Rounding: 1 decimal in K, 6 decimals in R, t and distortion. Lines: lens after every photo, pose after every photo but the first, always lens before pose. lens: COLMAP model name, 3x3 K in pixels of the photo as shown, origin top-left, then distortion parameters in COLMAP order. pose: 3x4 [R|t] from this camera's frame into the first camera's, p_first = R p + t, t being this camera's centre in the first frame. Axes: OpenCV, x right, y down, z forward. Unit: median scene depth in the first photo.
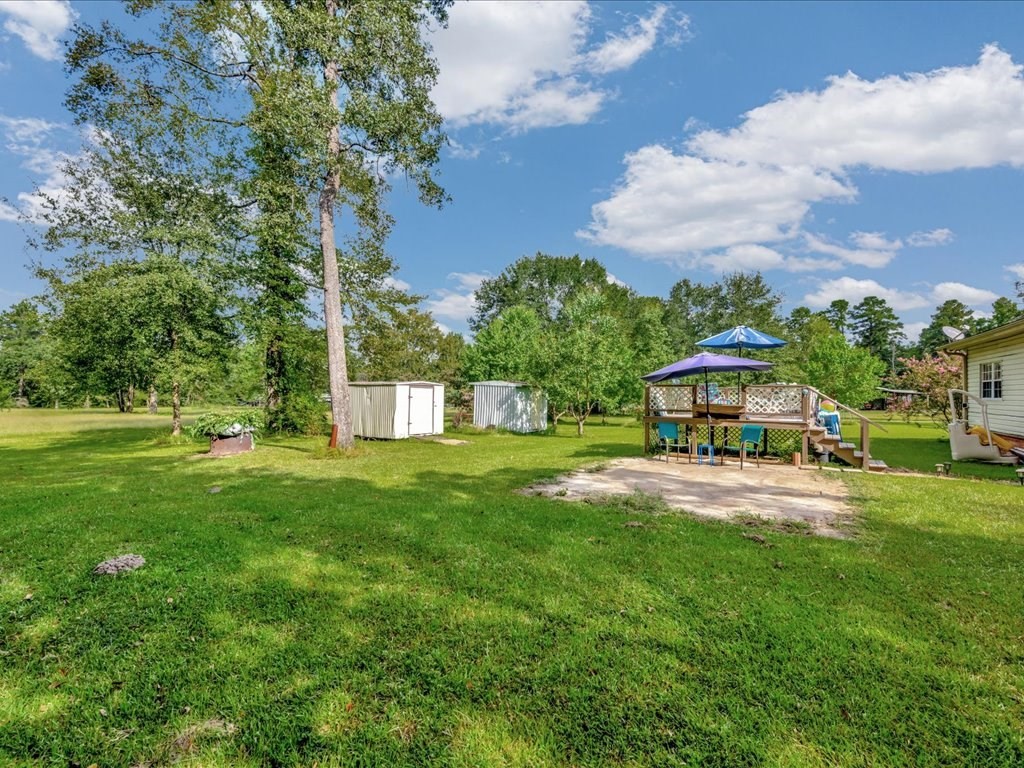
lens RADIAL K [[405.5, 0, 490.1], [0, 405.5, 385.7], [0, 0, 1]] dist [-0.000480, -0.000124]
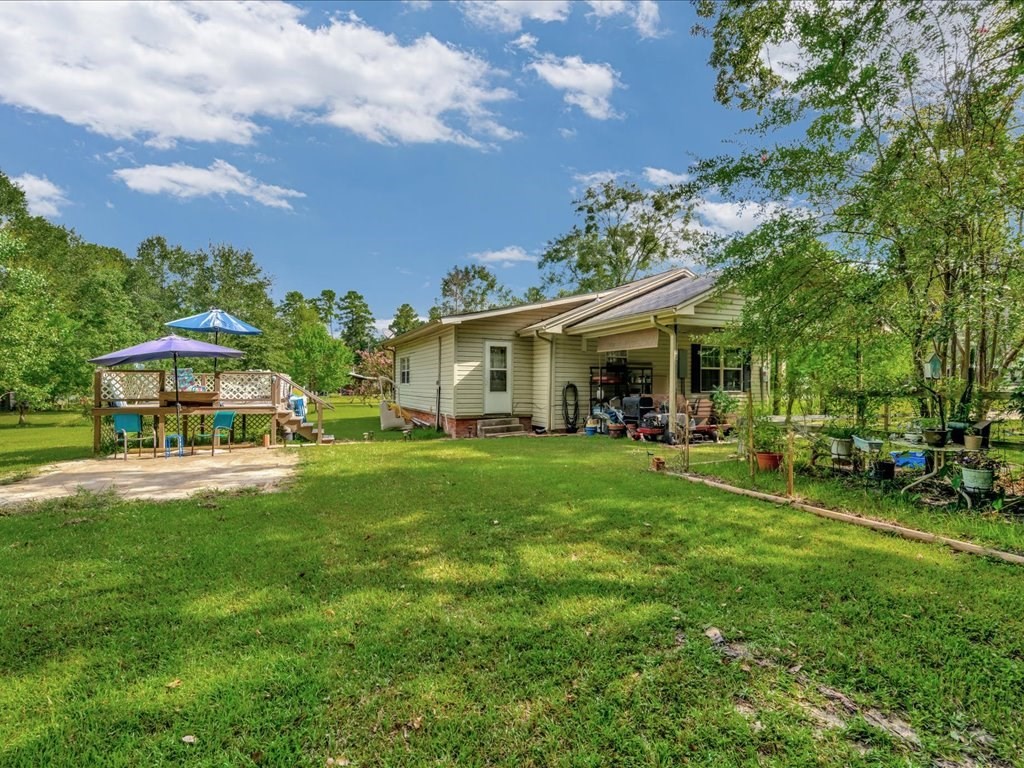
lens RADIAL K [[490.0, 0, 512.0], [0, 490.0, 384.0], [0, 0, 1]] dist [0.000397, -0.000462]
pose [[0.484949, -0.007381, 0.874511, -0.060982], [-0.016150, 0.999718, 0.017393, -0.003193], [-0.874393, -0.022558, 0.484693, -0.179092]]
